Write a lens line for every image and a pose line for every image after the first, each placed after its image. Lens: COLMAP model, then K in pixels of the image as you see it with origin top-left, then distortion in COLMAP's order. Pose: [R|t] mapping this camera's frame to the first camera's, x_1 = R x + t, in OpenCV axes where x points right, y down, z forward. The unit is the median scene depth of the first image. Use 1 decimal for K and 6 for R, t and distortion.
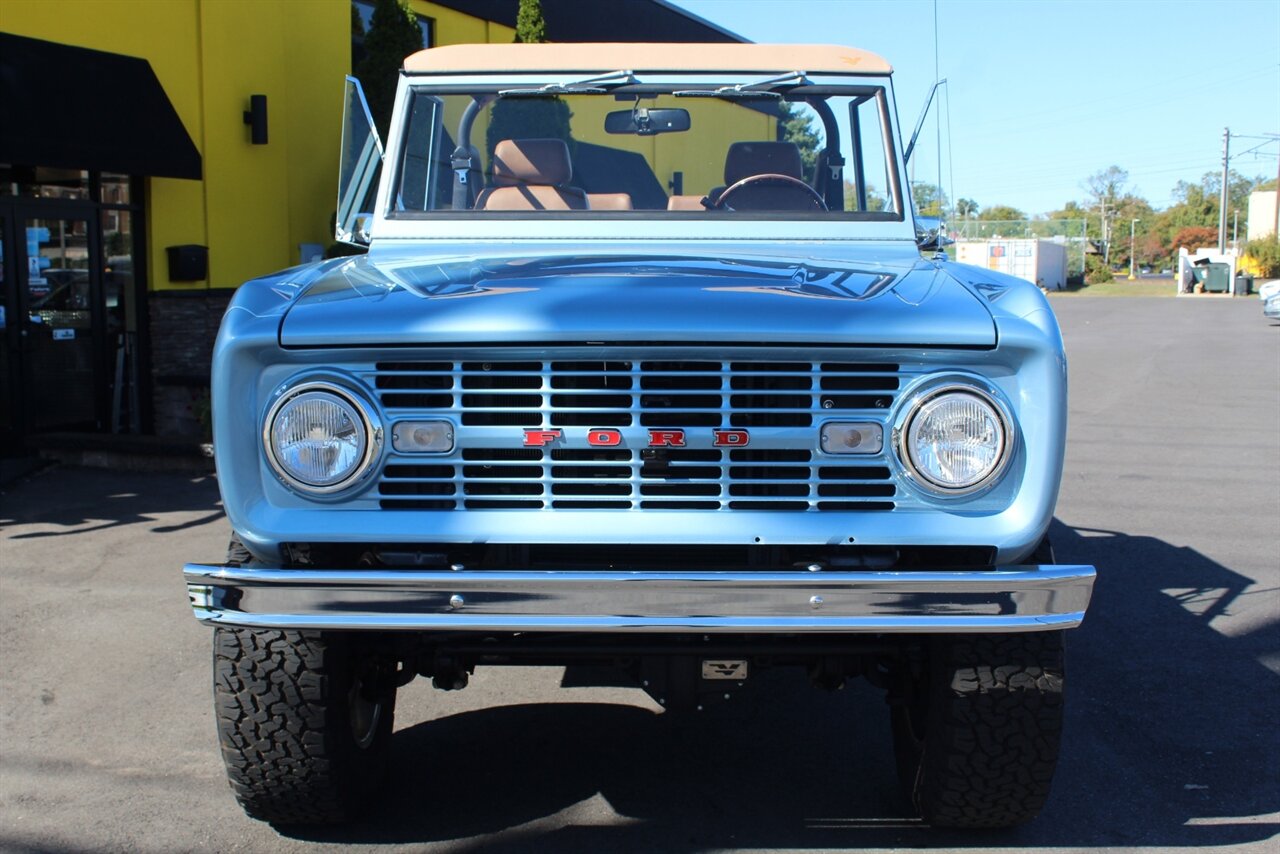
lens RADIAL K [[1391.6, 0, 640.0], [0, 1391.6, 427.0], [0, 0, 1]] dist [-0.098881, 0.071798]
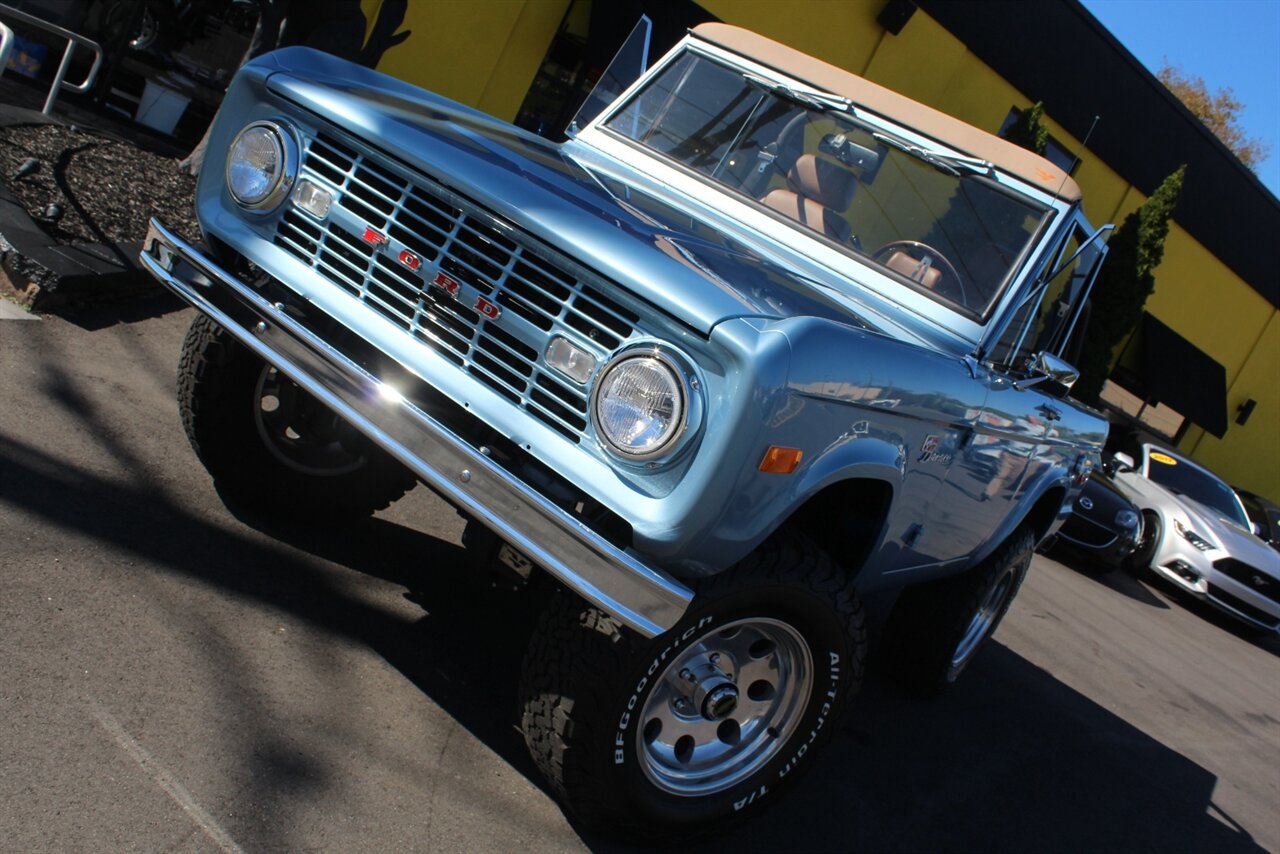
lens RADIAL K [[1212.9, 0, 684.7], [0, 1212.9, 424.5], [0, 0, 1]] dist [-0.113307, 0.307118]
pose [[0.773234, 0.474806, -0.420320, 0.617747], [-0.500439, 0.863999, 0.055375, -0.042431], [0.389448, 0.167527, 0.905685, 0.217844]]
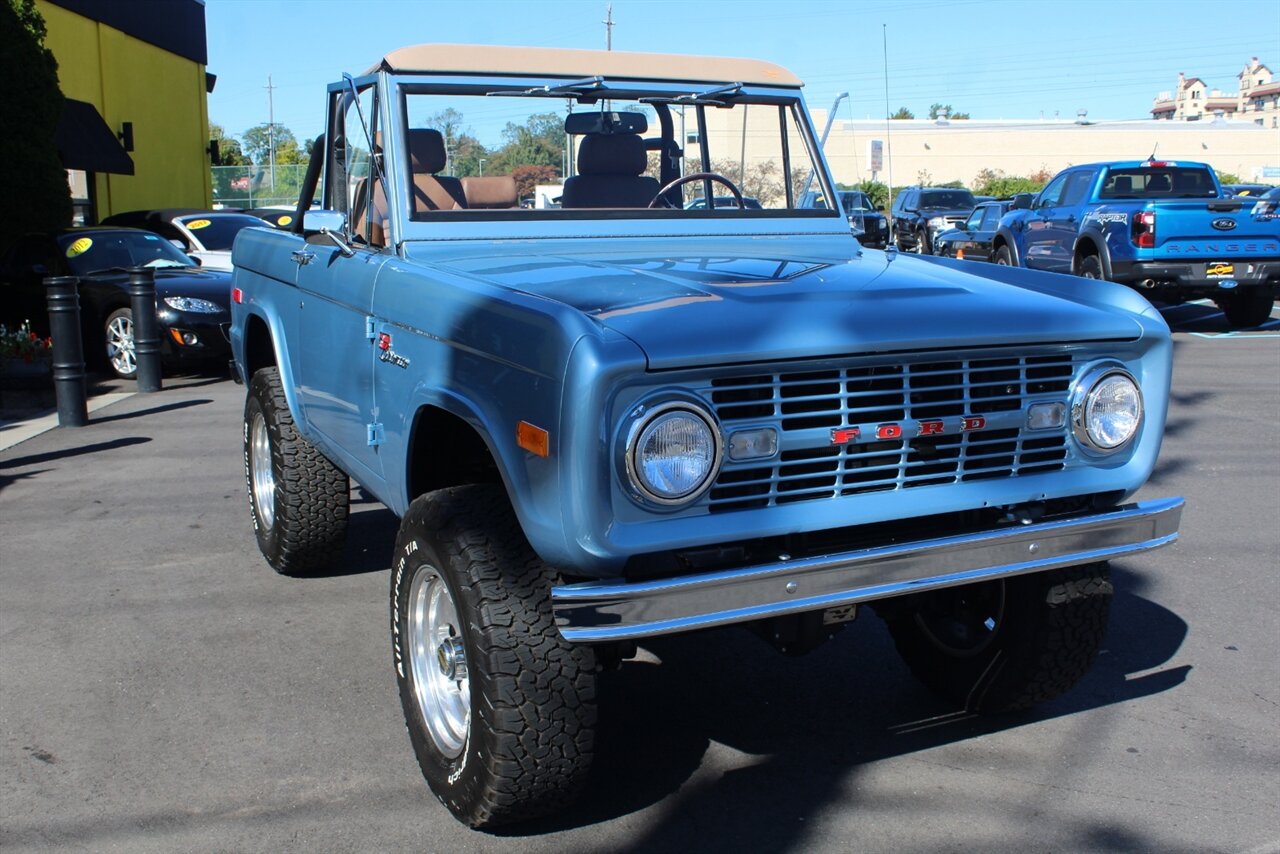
lens RADIAL K [[1334.4, 0, 640.0], [0, 1334.4, 427.0], [0, 0, 1]] dist [-0.091041, 0.011001]
pose [[0.891273, -0.080628, 0.446242, -0.704897], [0.057676, 0.996230, 0.064807, -0.080017], [-0.449785, -0.032024, 0.892563, 0.094213]]
